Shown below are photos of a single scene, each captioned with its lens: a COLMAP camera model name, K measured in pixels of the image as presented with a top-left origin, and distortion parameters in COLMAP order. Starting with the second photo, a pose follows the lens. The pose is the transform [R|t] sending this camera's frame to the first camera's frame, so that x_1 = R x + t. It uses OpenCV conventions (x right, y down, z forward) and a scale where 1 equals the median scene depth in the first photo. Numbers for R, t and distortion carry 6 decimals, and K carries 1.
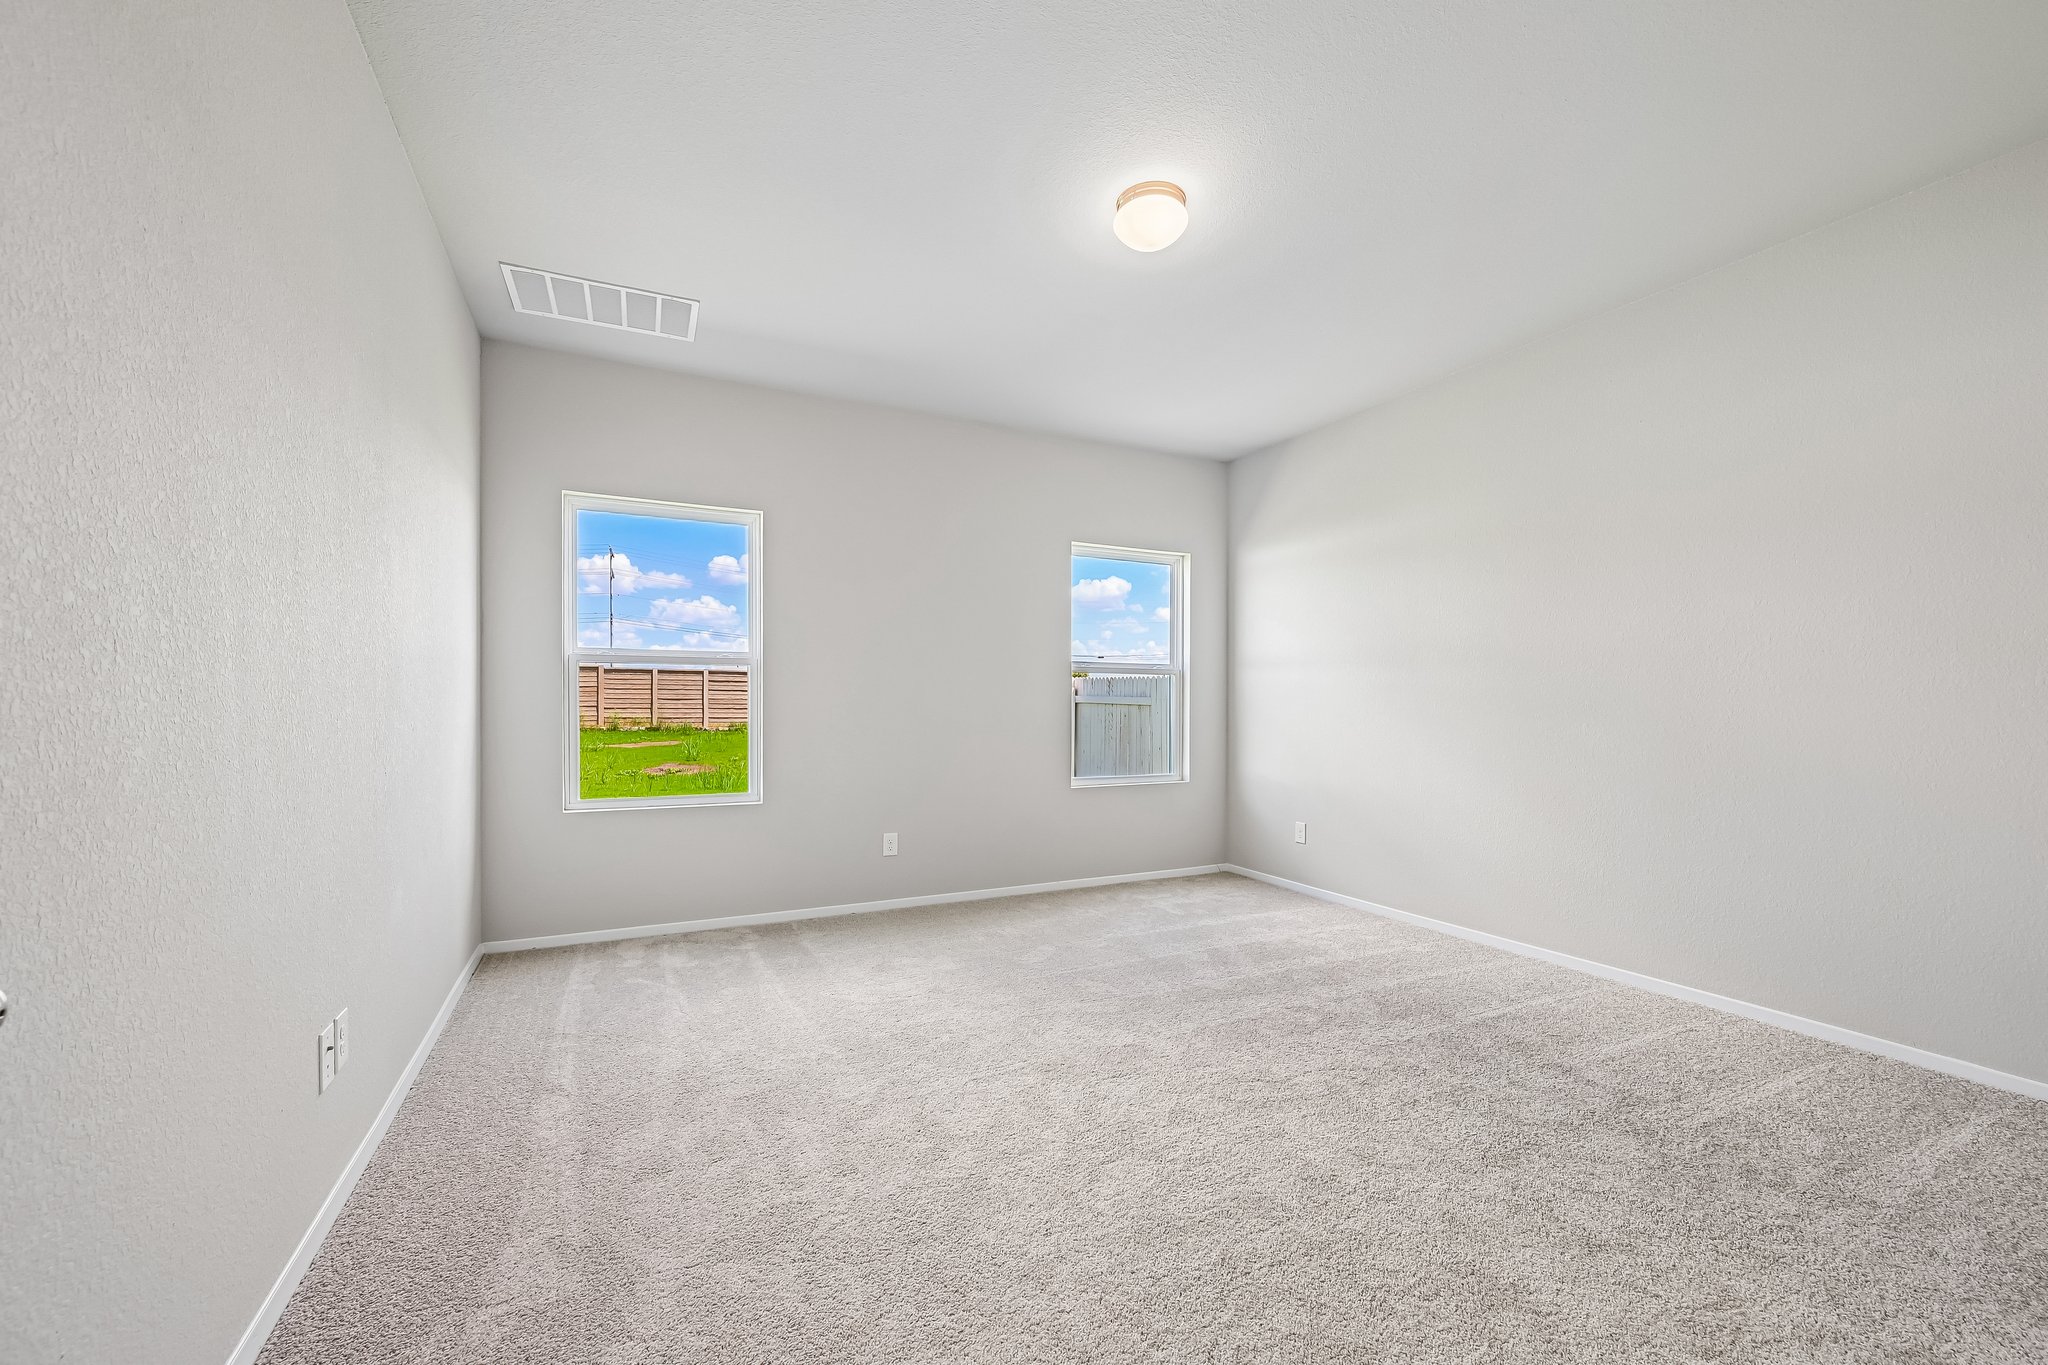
lens RADIAL K [[809.5, 0, 1022.2], [0, 809.5, 708.5], [0, 0, 1]] dist [0.000310, 0.000034]
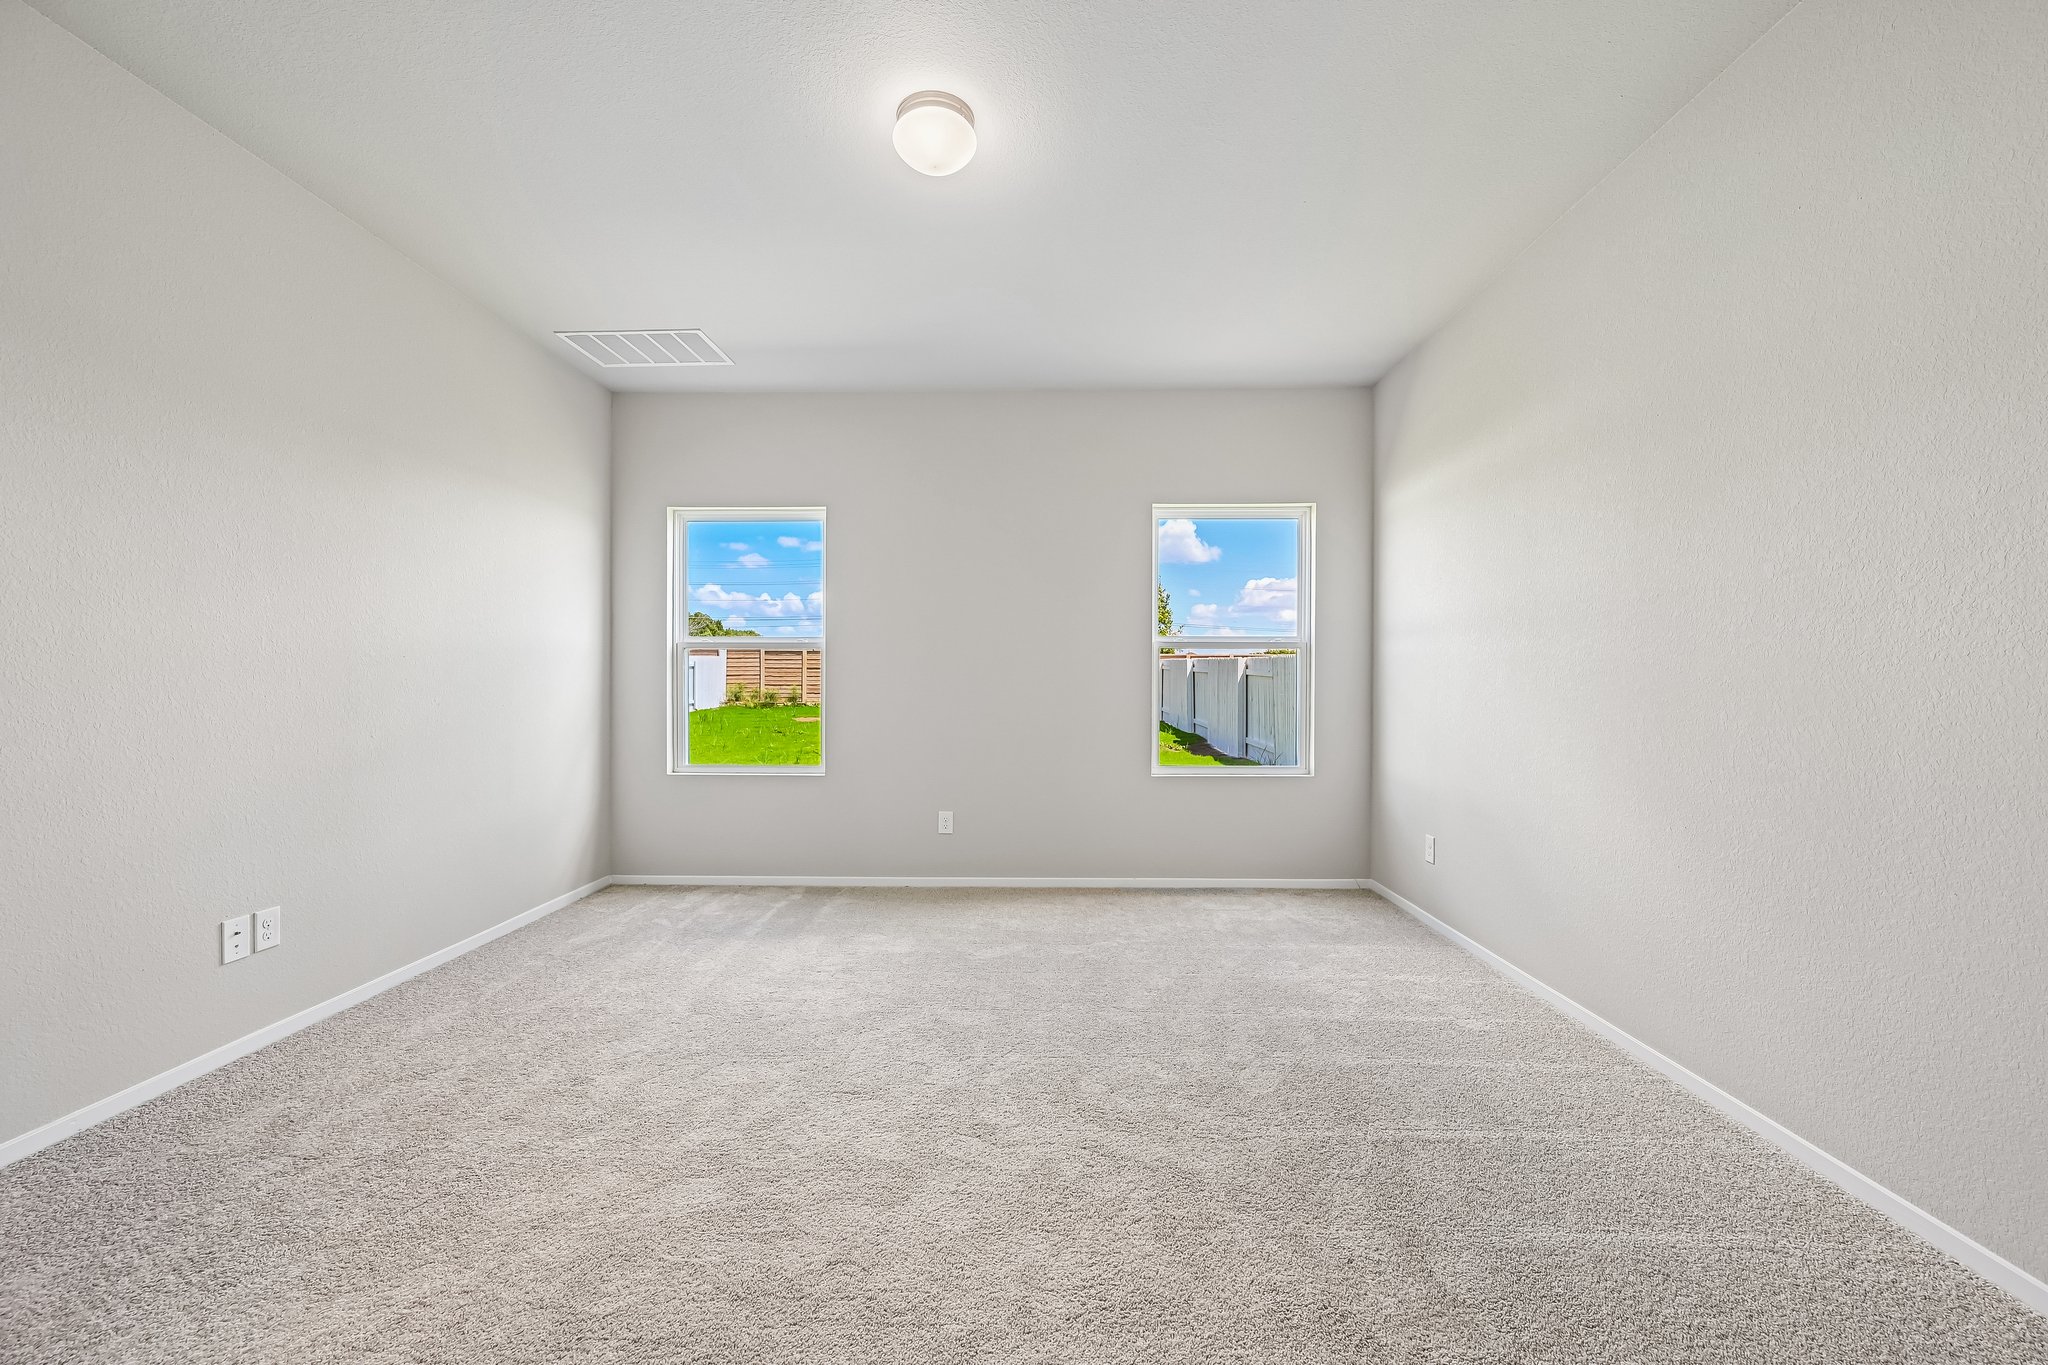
lens RADIAL K [[800.2, 0, 1026.0], [0, 800.2, 688.6], [0, 0, 1]] dist [0.000939, 0.000211]
pose [[0.888002, 0.000333, -0.459839, 0.413227], [0.000088, 1.000000, 0.000894, -0.000563], [0.459839, -0.000834, 0.888002, 0.169038]]
